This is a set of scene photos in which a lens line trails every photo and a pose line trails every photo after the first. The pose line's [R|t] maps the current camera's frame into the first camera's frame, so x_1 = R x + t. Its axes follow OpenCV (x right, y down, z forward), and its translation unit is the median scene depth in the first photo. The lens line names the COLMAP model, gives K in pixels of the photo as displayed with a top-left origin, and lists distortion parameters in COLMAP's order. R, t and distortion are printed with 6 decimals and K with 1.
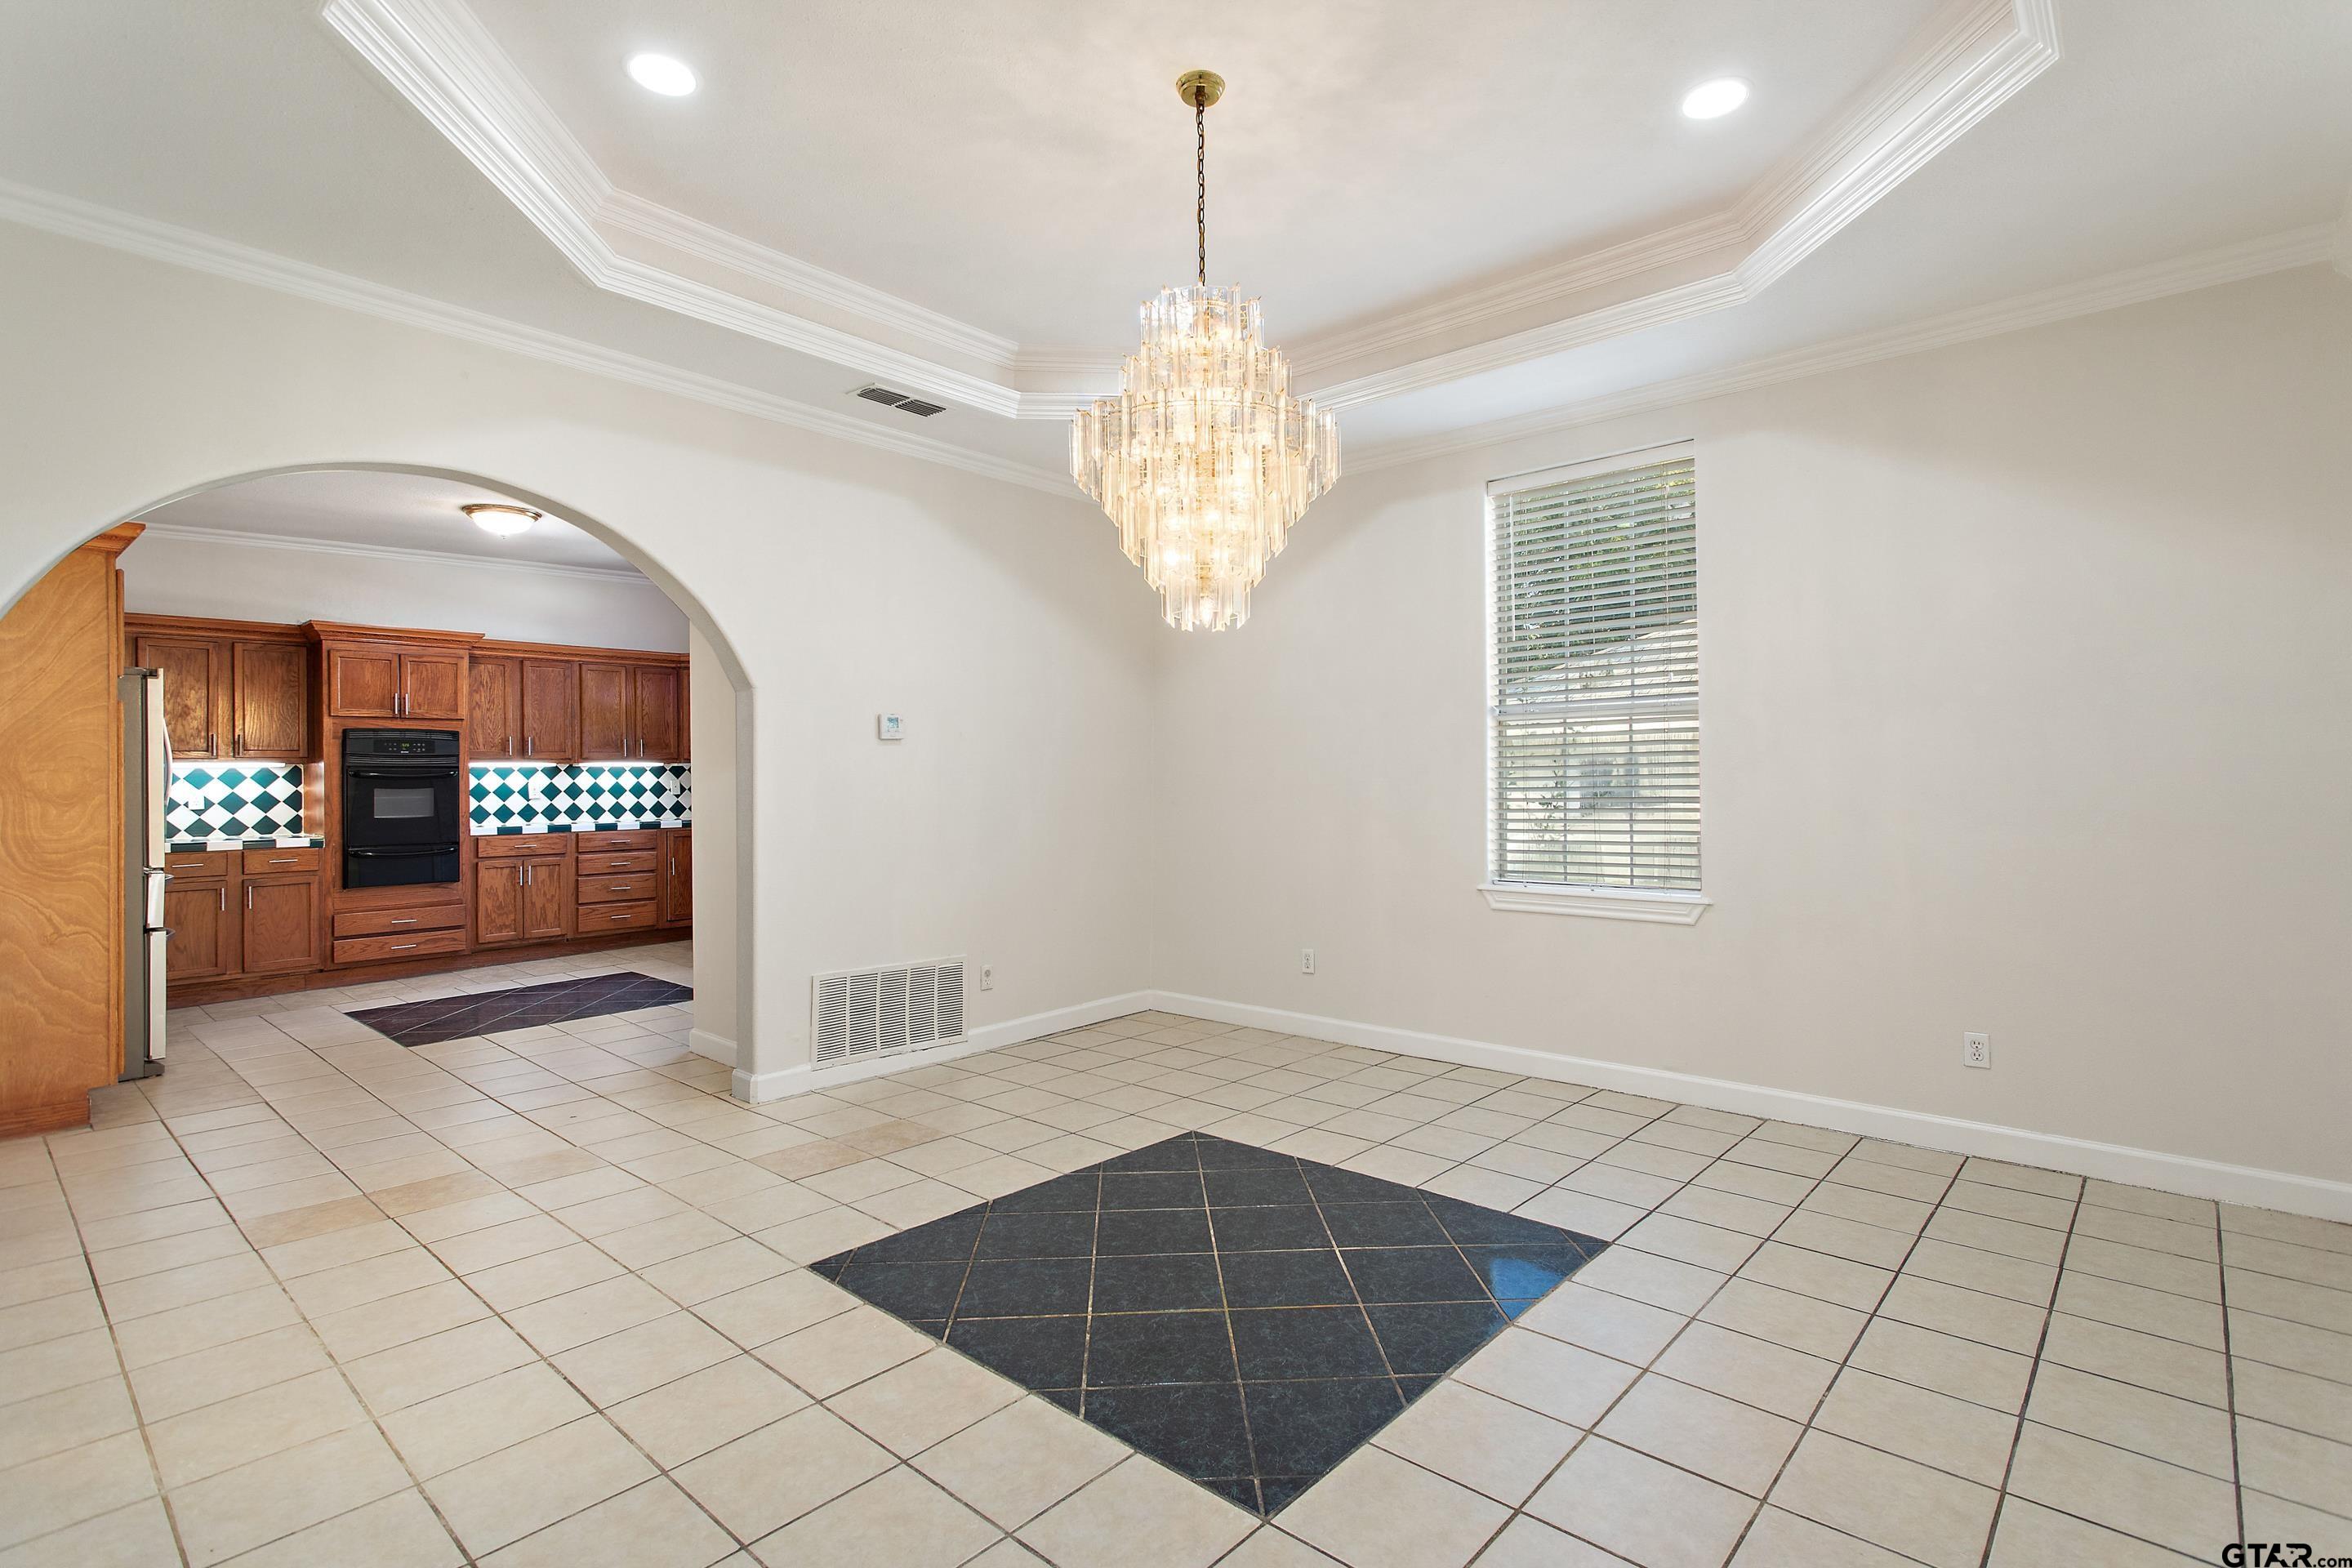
lens RADIAL K [[1122.9, 0, 1187.5], [0, 1122.9, 739.4], [0, 0, 1]] dist [-0.000282, -0.000376]
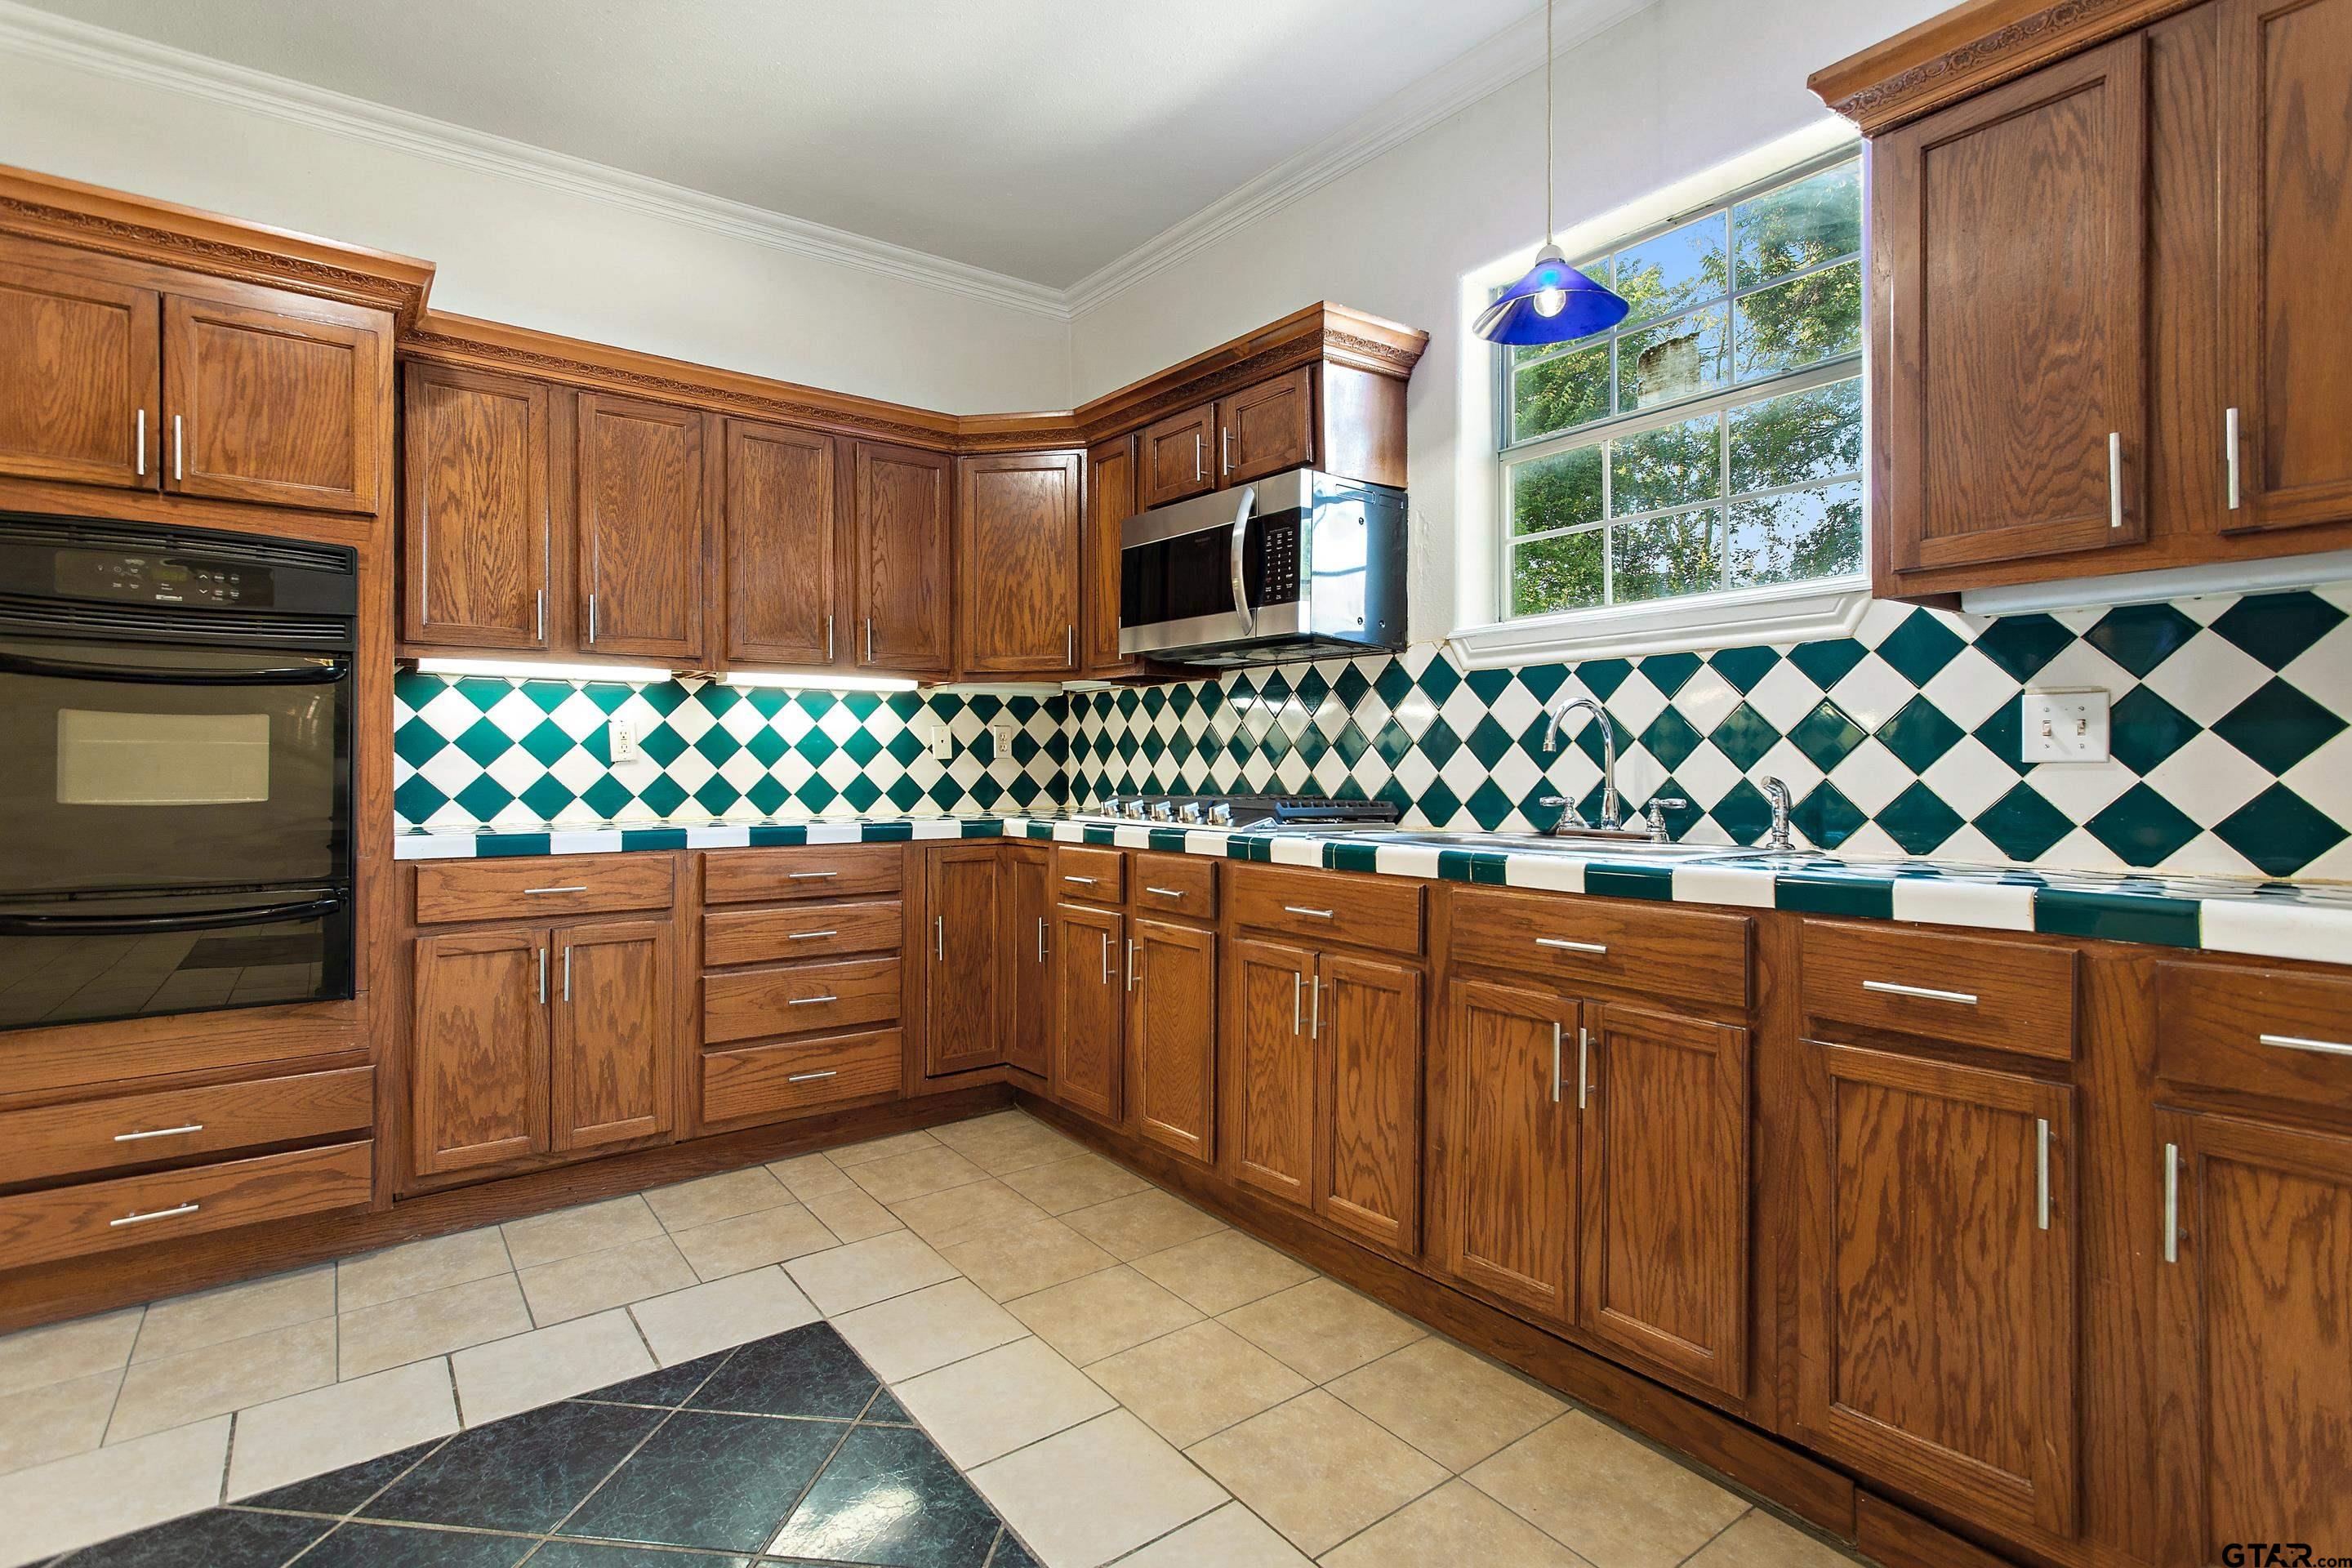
lens RADIAL K [[1127.9, 0, 1172.0], [0, 1127.9, 707.2], [0, 0, 1]] dist [0.003582, 0.000134]
pose [[0.979718, -0.001442, -0.200374, -0.350424], [-0.002858, 0.999772, -0.021166, 0.047411], [0.200359, 0.021309, 0.979491, 0.733920]]
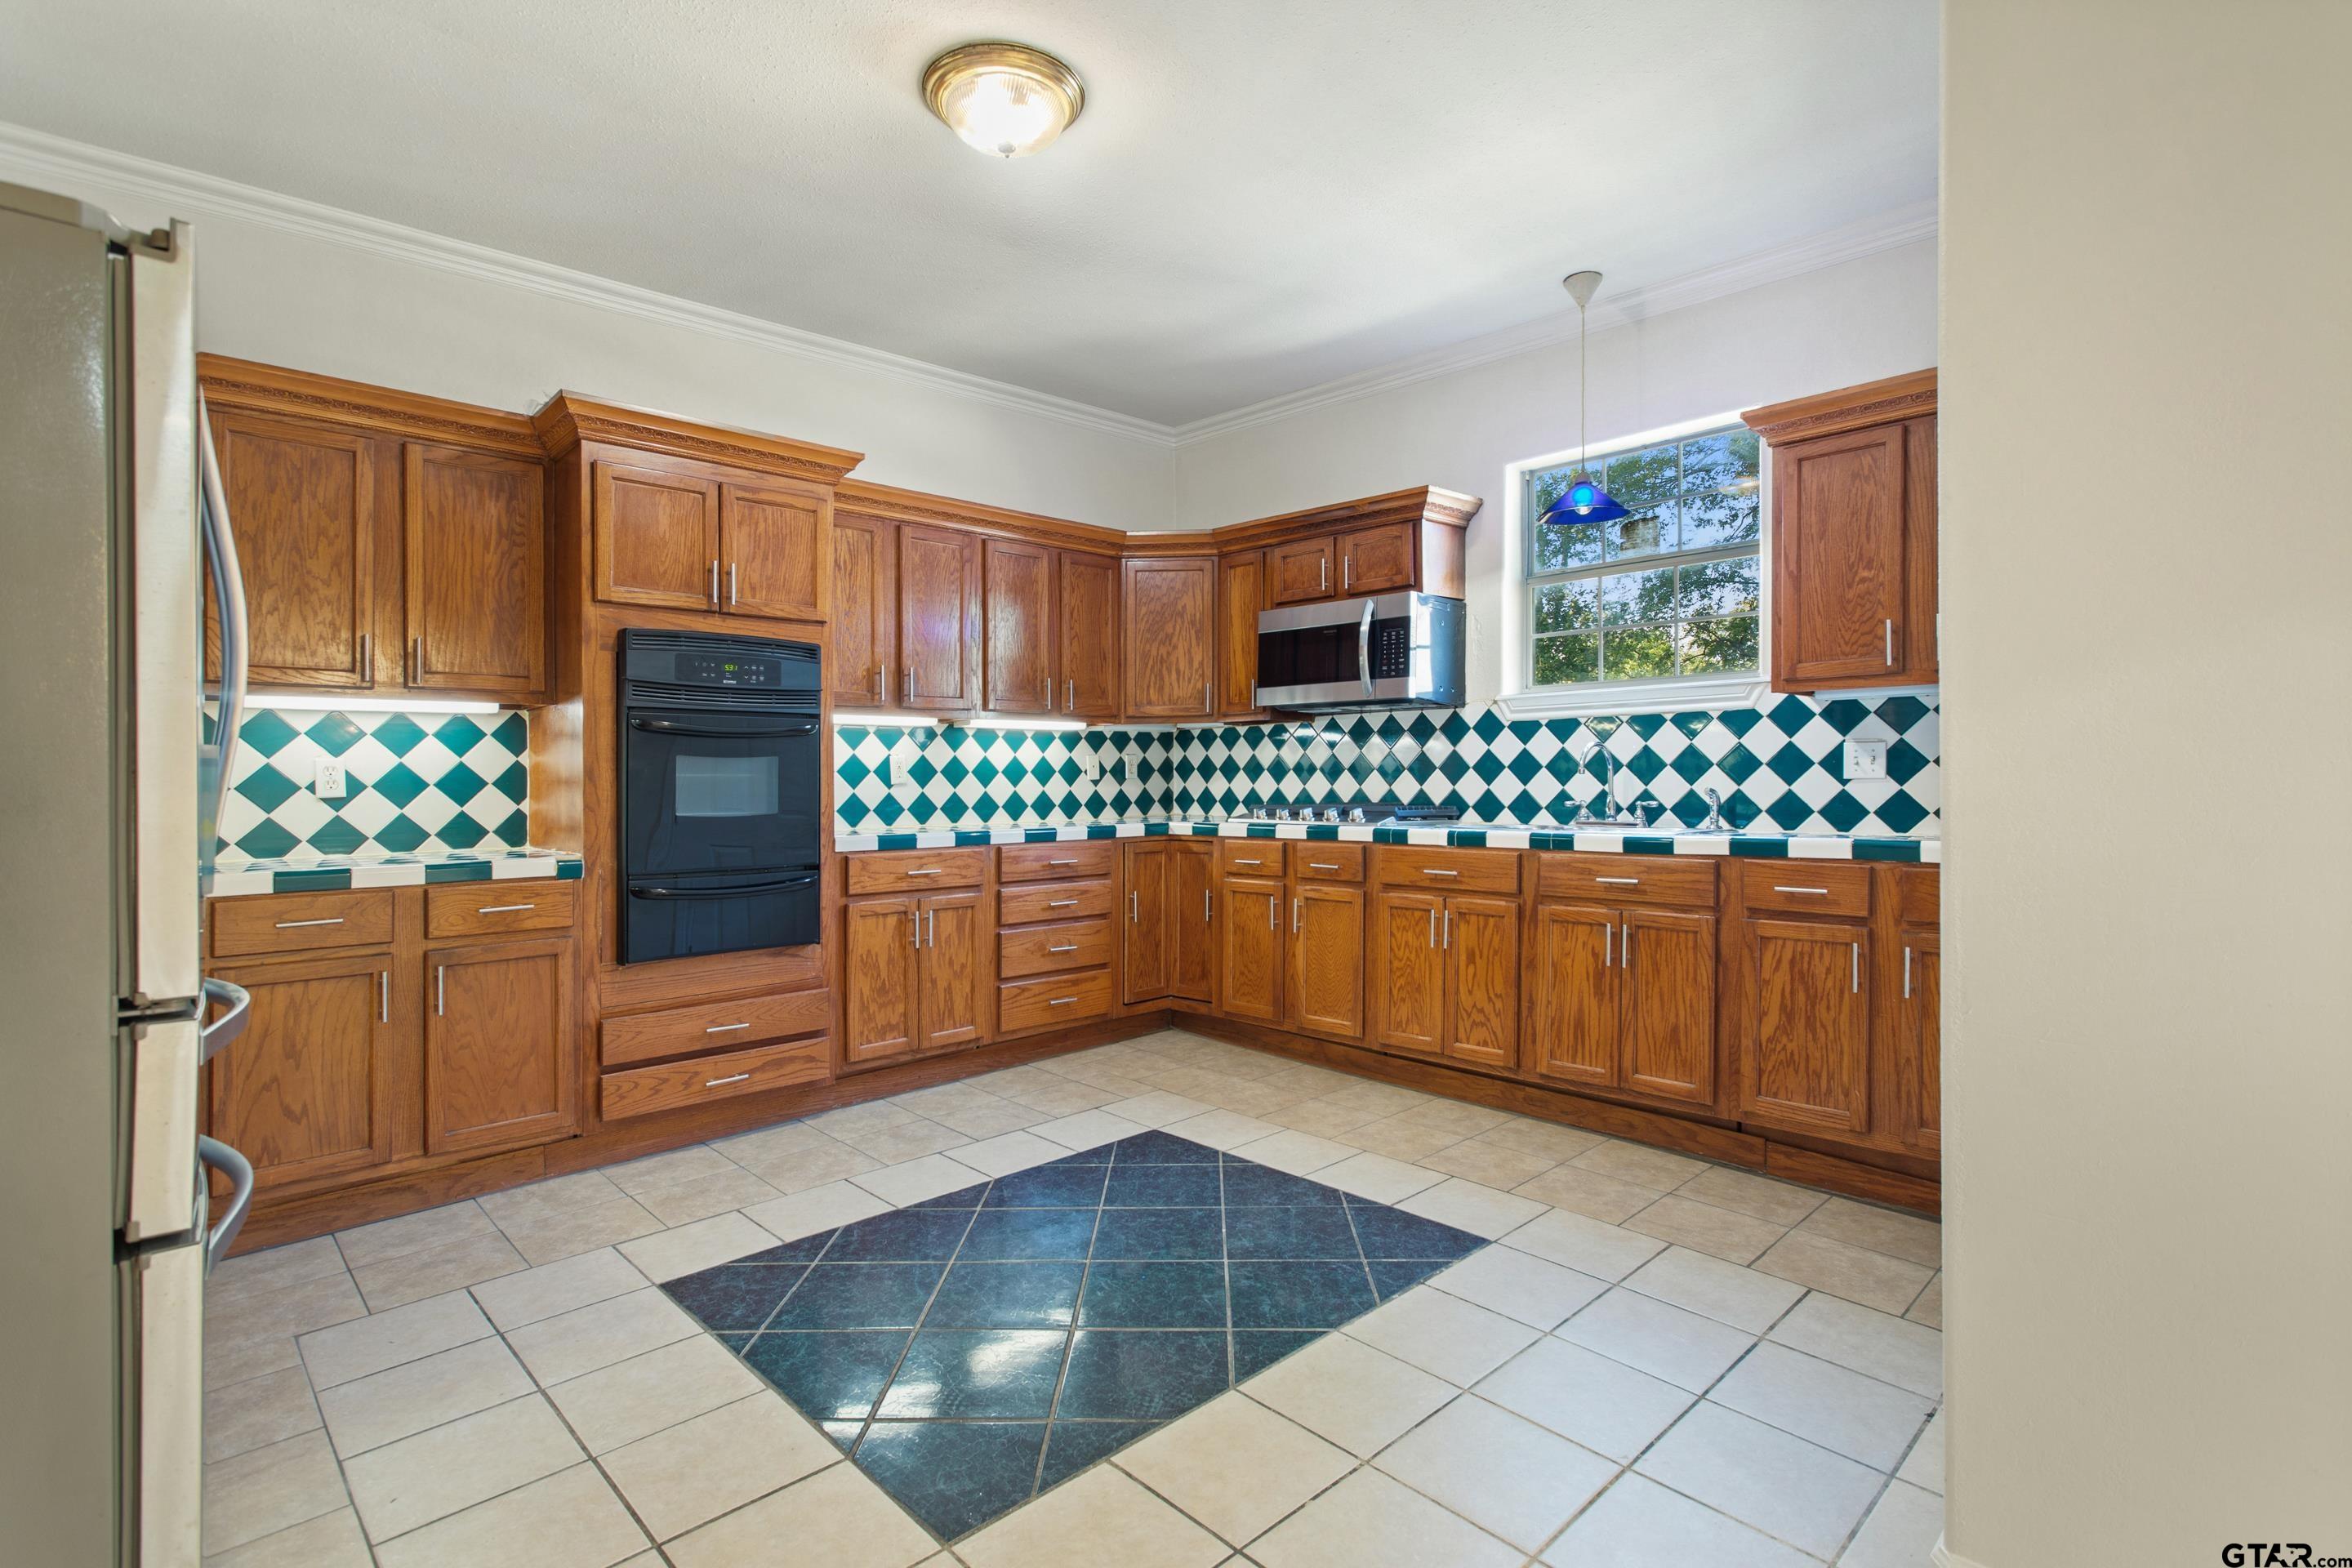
lens RADIAL K [[1119.3, 0, 1169.4], [0, 1119.3, 738.0], [0, 0, 1]] dist [0.001835, 0.000497]
pose [[0.996271, -0.003307, -0.086210, -0.458154], [0.002778, 0.999977, -0.006259, 0.038714], [0.086229, 0.005996, 0.996257, 0.523288]]
